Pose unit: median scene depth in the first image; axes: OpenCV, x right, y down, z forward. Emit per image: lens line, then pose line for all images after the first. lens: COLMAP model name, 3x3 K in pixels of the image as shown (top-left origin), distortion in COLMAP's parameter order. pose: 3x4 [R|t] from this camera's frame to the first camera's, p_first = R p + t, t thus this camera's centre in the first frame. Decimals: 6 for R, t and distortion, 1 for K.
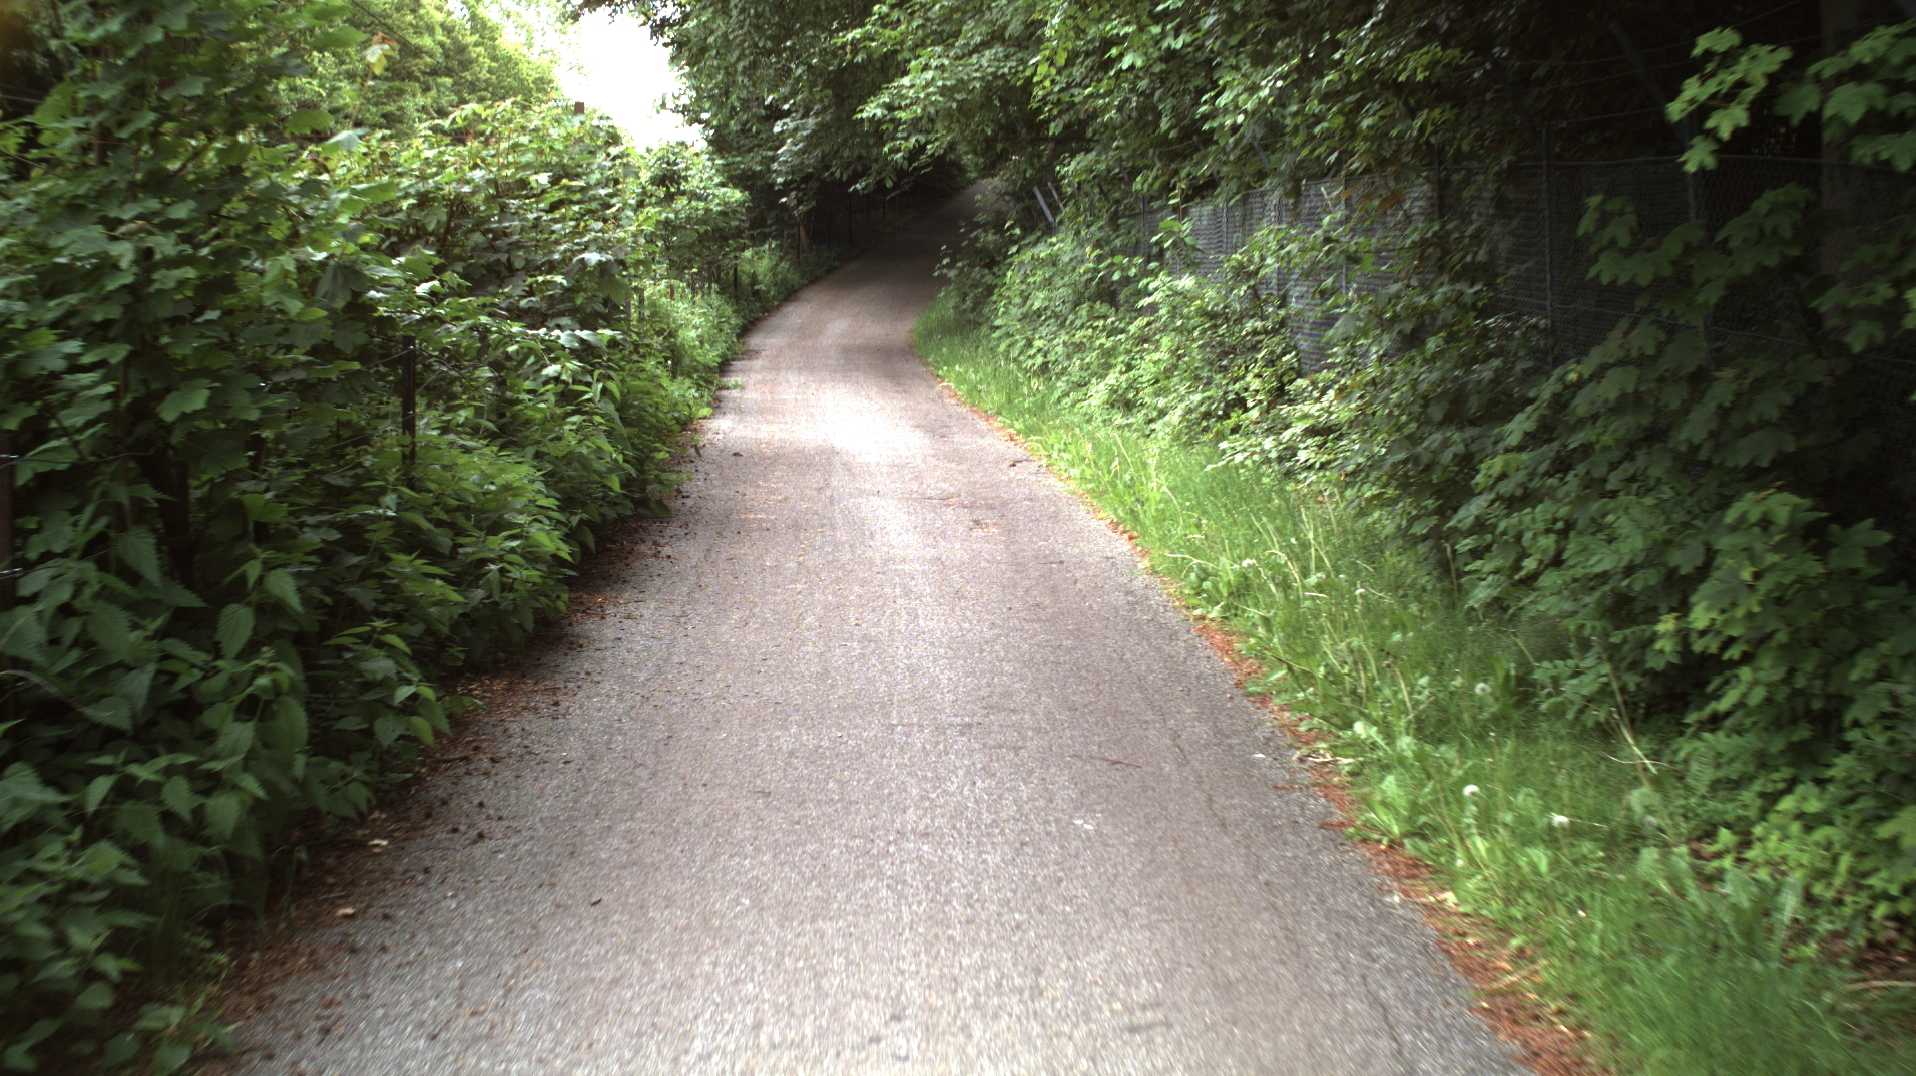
lens RADIAL K [[3605.8, 0, 951.6], [0, 3605.8, 533.9], [0, 0, 1]] dist [-0.289805, 0.000000]
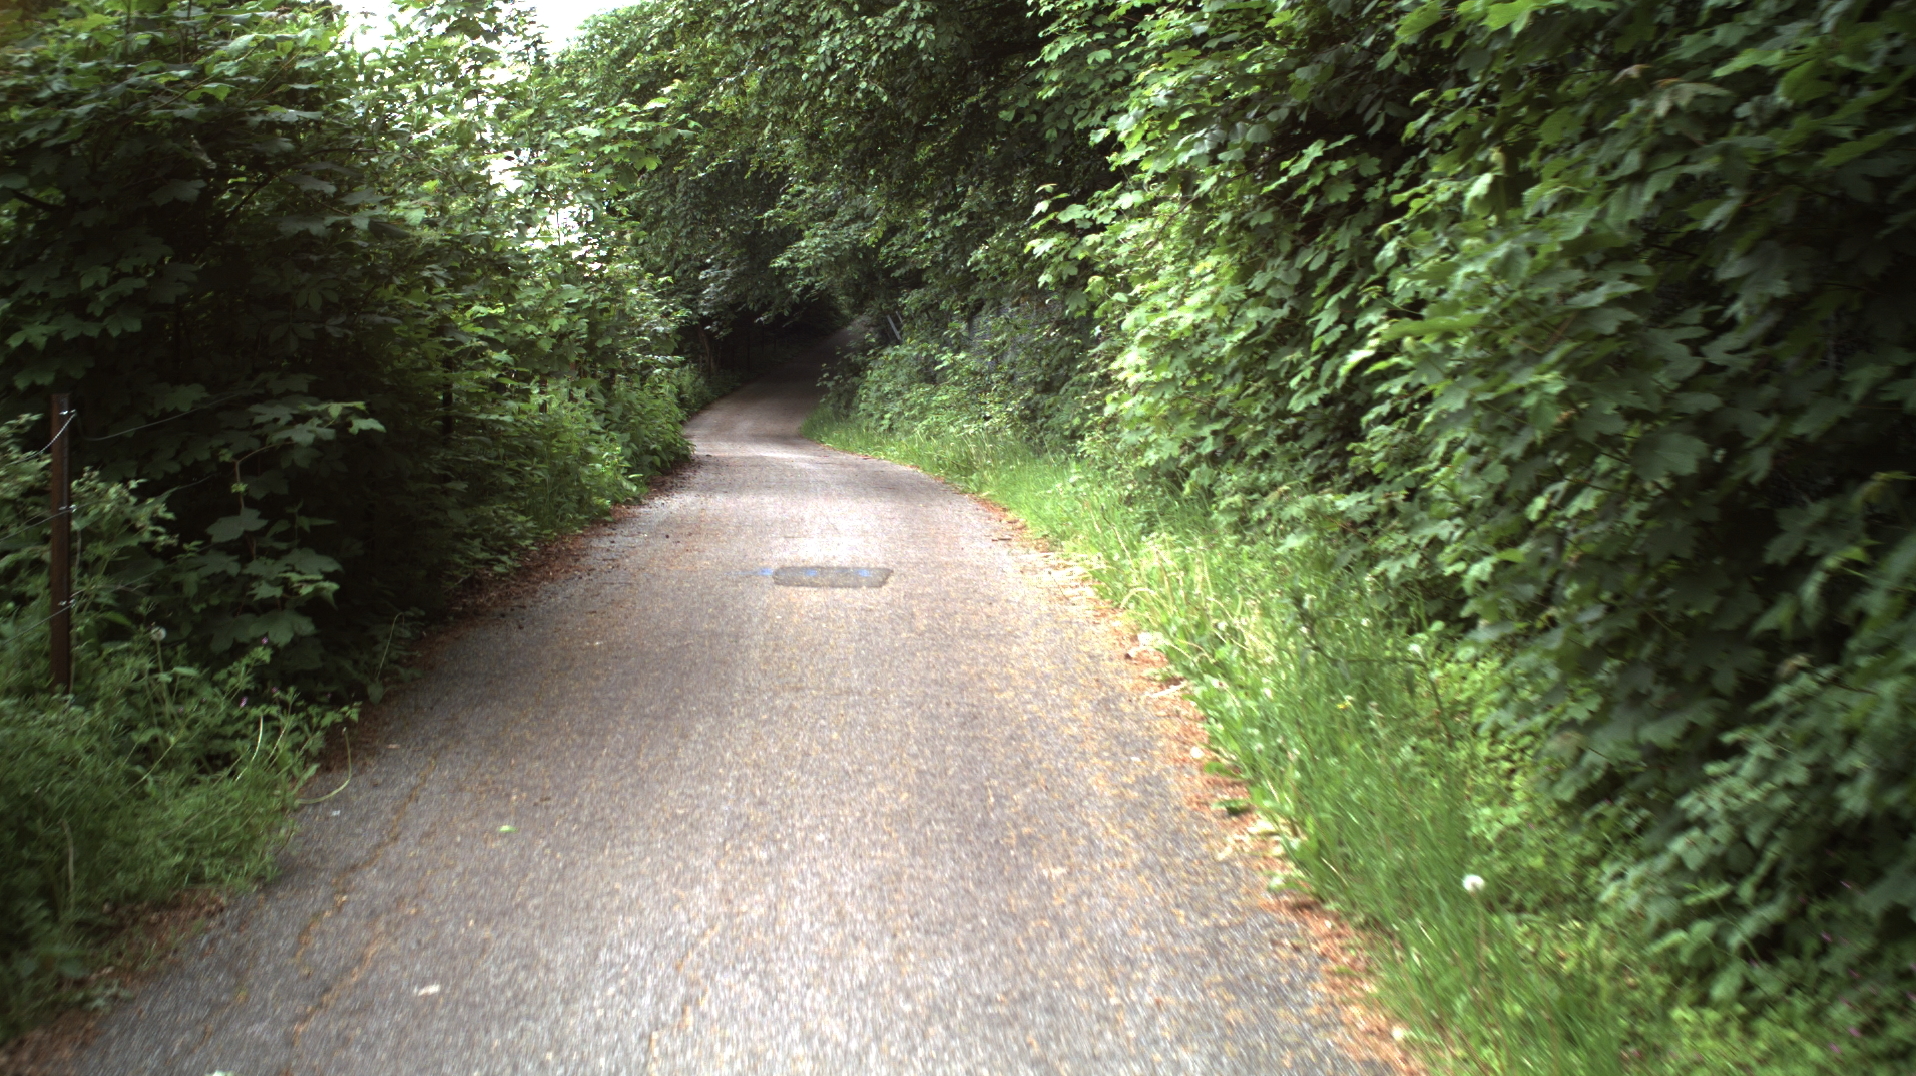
lens RADIAL K [[3605.8, 0, 956.9], [0, 3605.8, 540.4], [0, 0, 1]] dist [-0.289805, 0.000000]
pose [[0.999369, 0.000194, 0.035506, -0.000728], [0.001279, 0.999140, -0.041451, 0.075270], [-0.035484, 0.041470, 0.998509, -0.619817]]
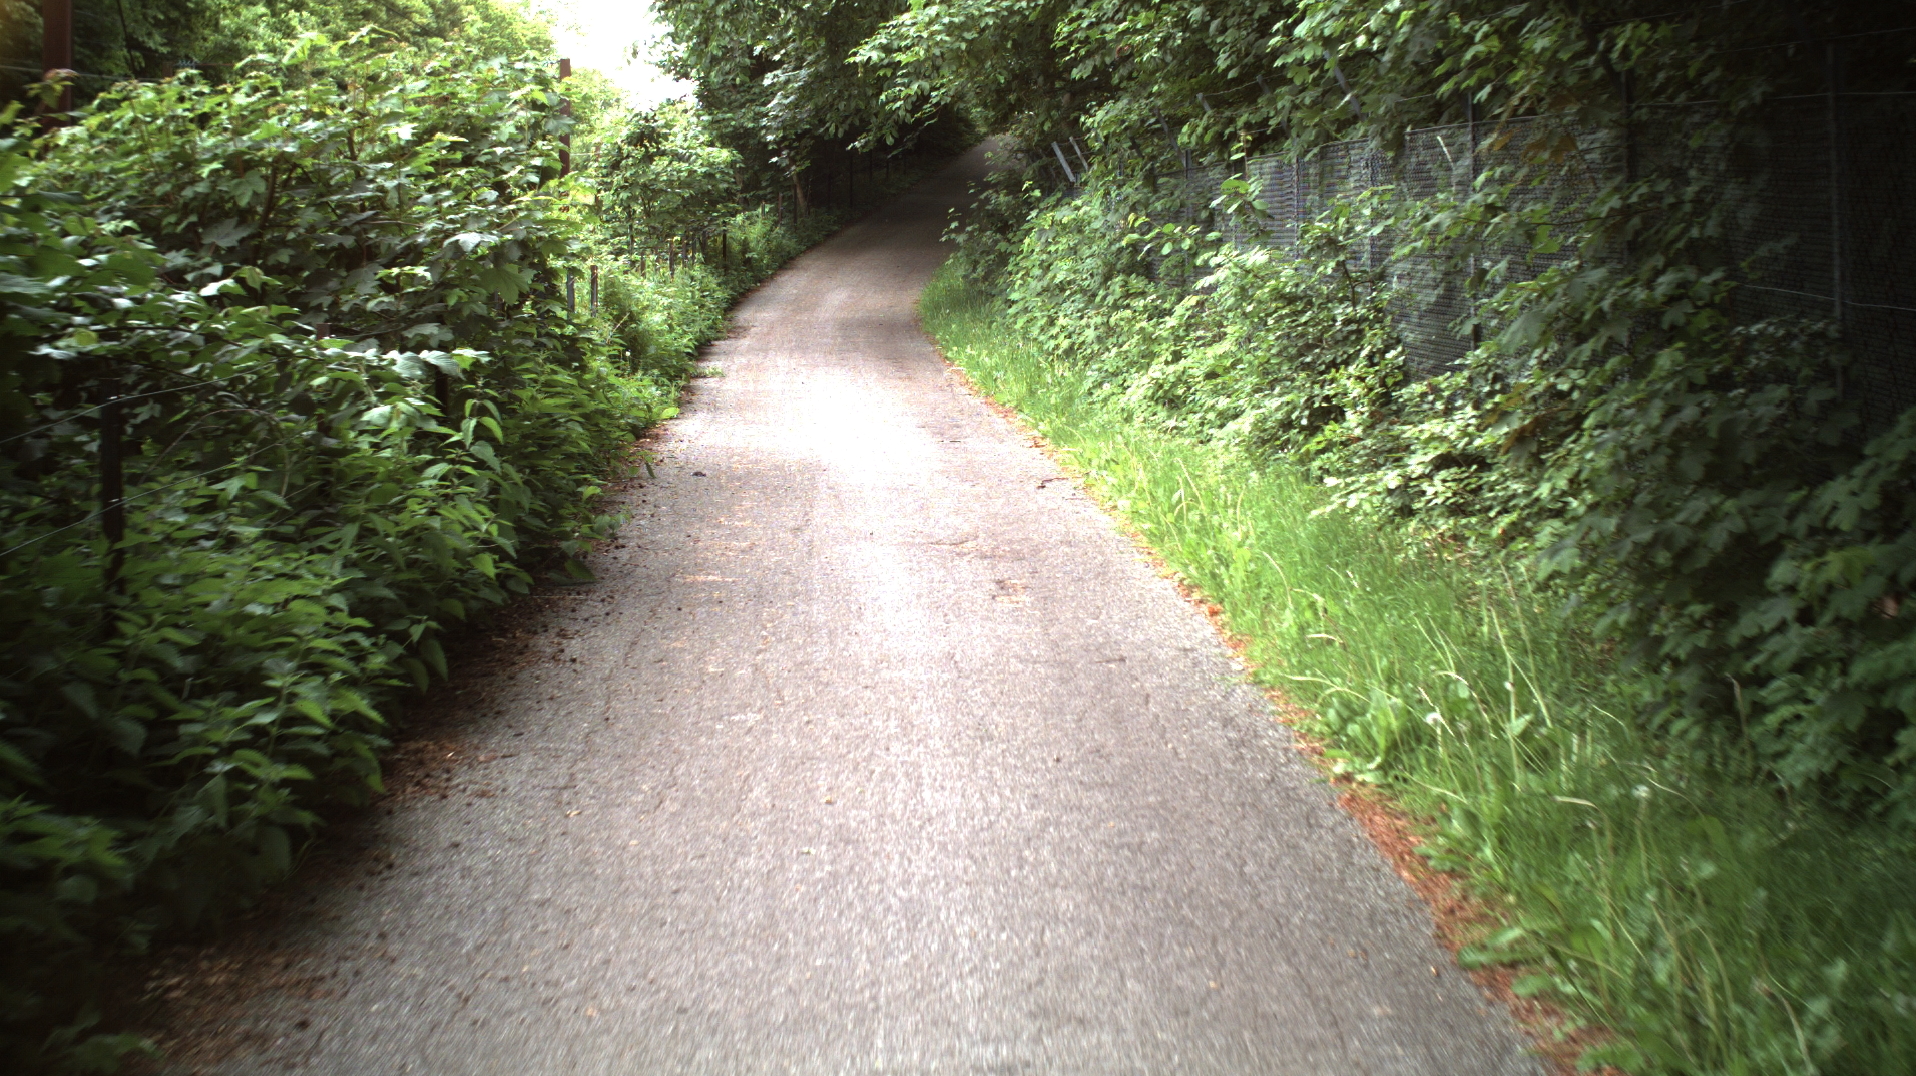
lens RADIAL K [[3605.8, 0, 962.2], [0, 3605.8, 547.7], [0, 0, 1]] dist [-0.289805, 0.000000]
pose [[0.999957, -0.009223, 0.000164, -0.000729], [0.009220, 0.999842, 0.015215, -0.014055], [-0.000304, -0.015213, 0.999884, 0.155274]]
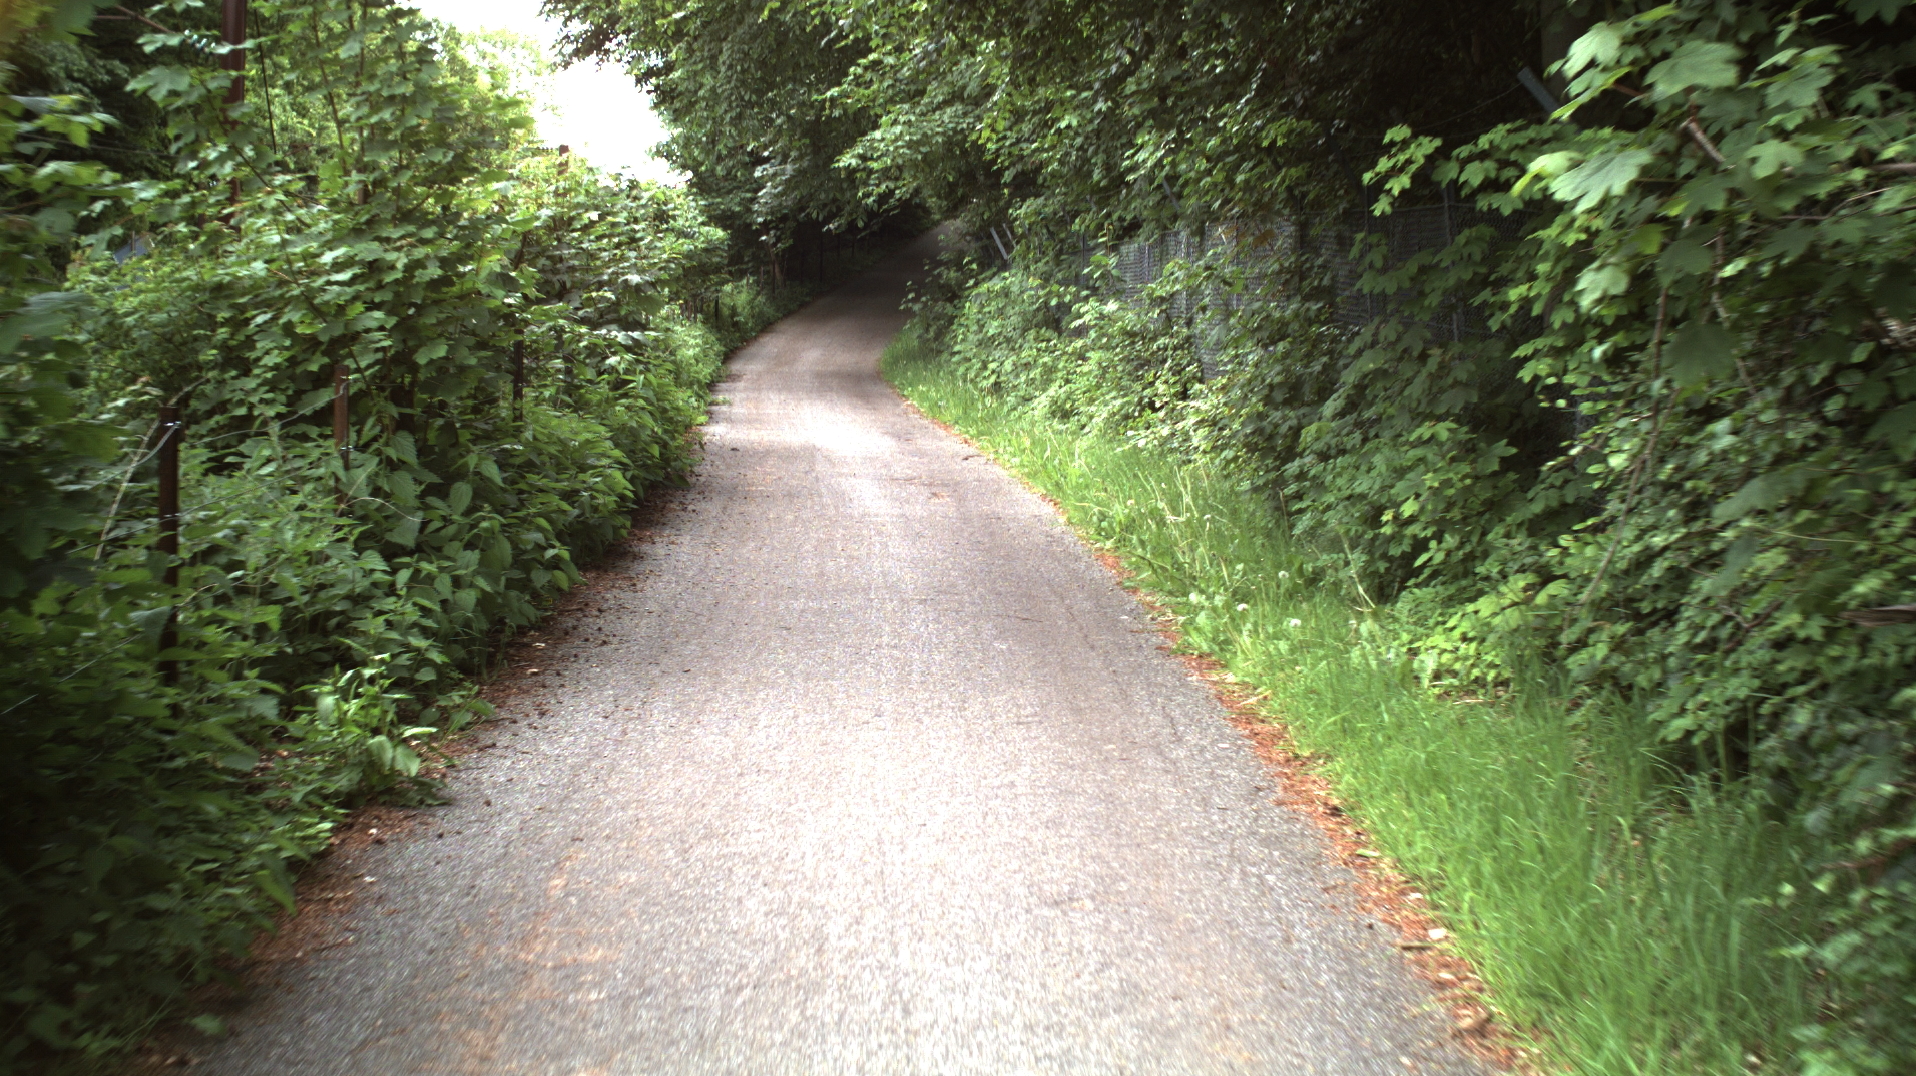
lens RADIAL K [[3605.8, 0, 960.9], [0, 3605.8, 526.9], [0, 0, 1]] dist [-0.289805, 0.000000]
pose [[0.999892, 0.007379, 0.012714, 0.000274], [-0.007205, 0.999881, -0.013660, 0.015689], [-0.012814, 0.013567, 0.999826, -0.155502]]
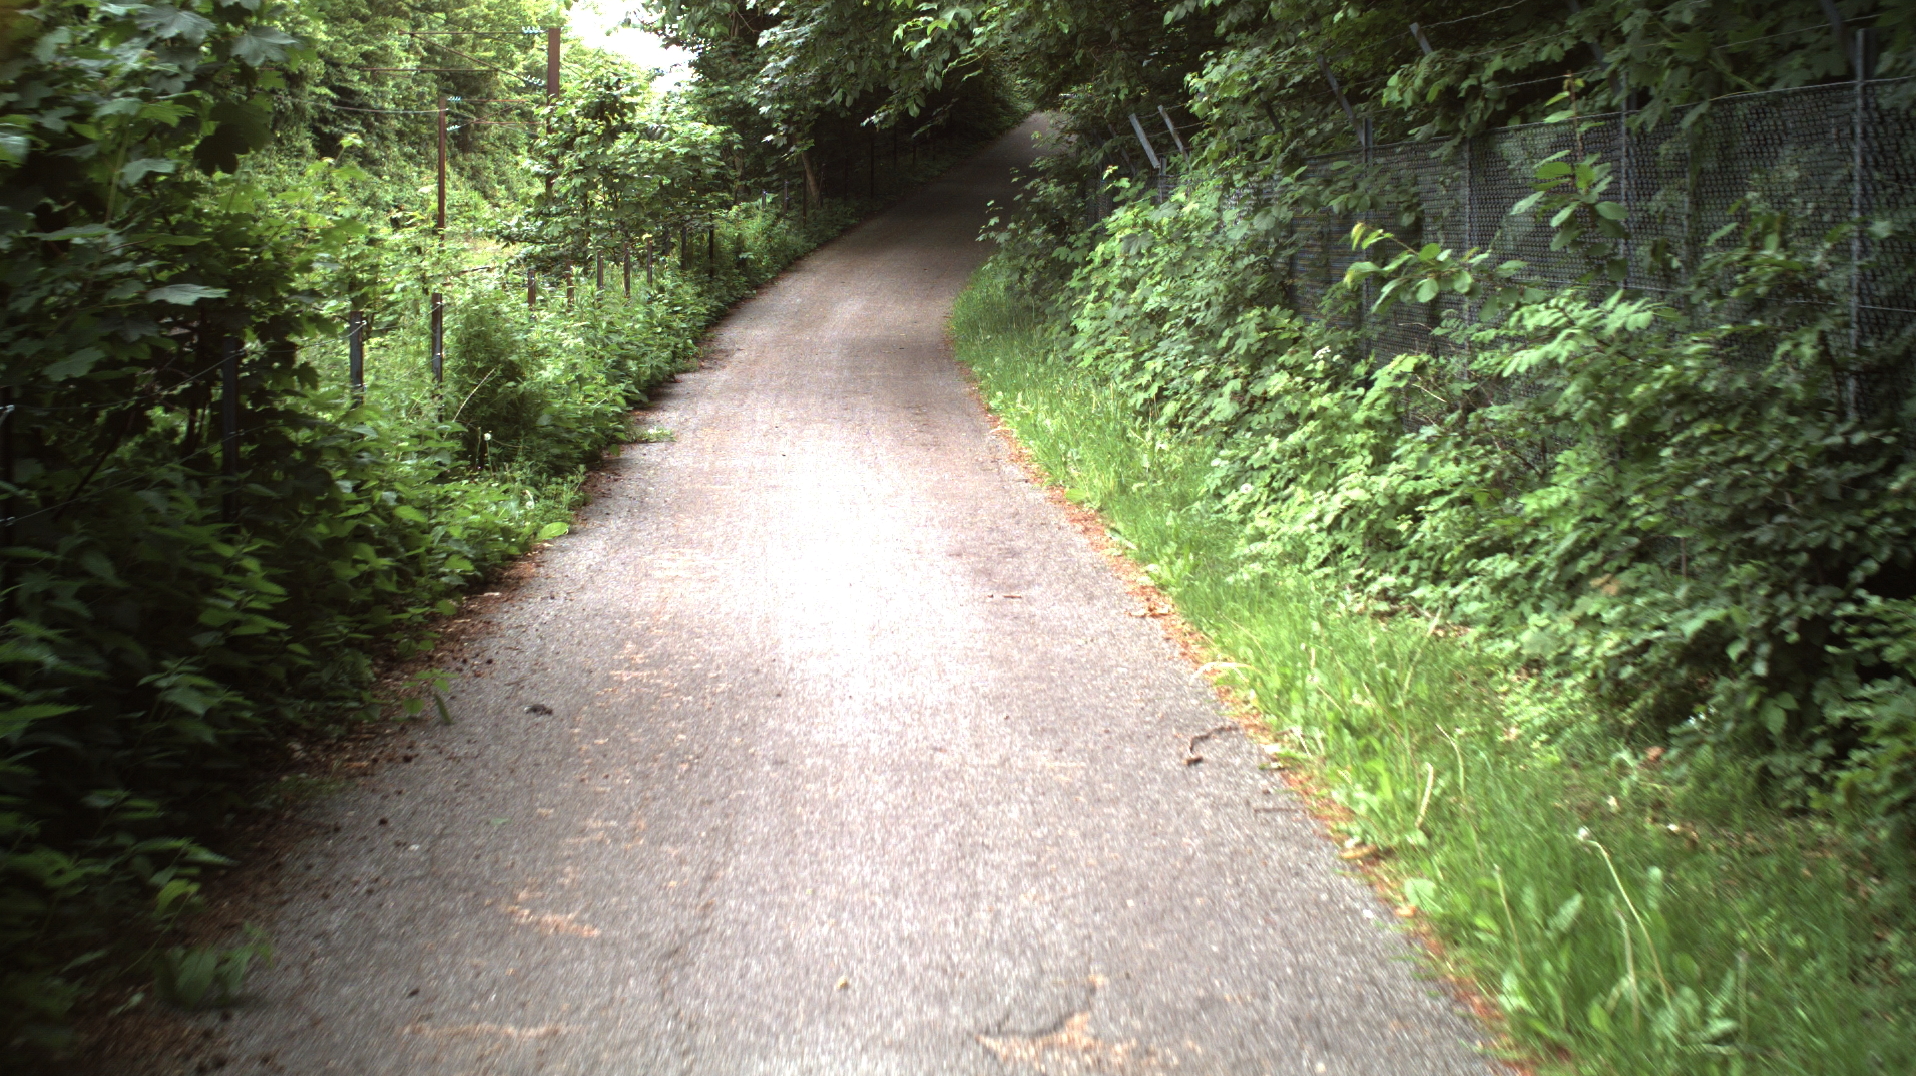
lens RADIAL K [[3605.8, 0, 963.7], [0, 3605.8, 535.2], [0, 0, 1]] dist [-0.289805, 0.000000]
pose [[0.999976, -0.000851, -0.006846, -0.004997], [0.000952, 0.999890, 0.014803, -0.039868], [0.006833, -0.014809, 0.999867, 0.465065]]
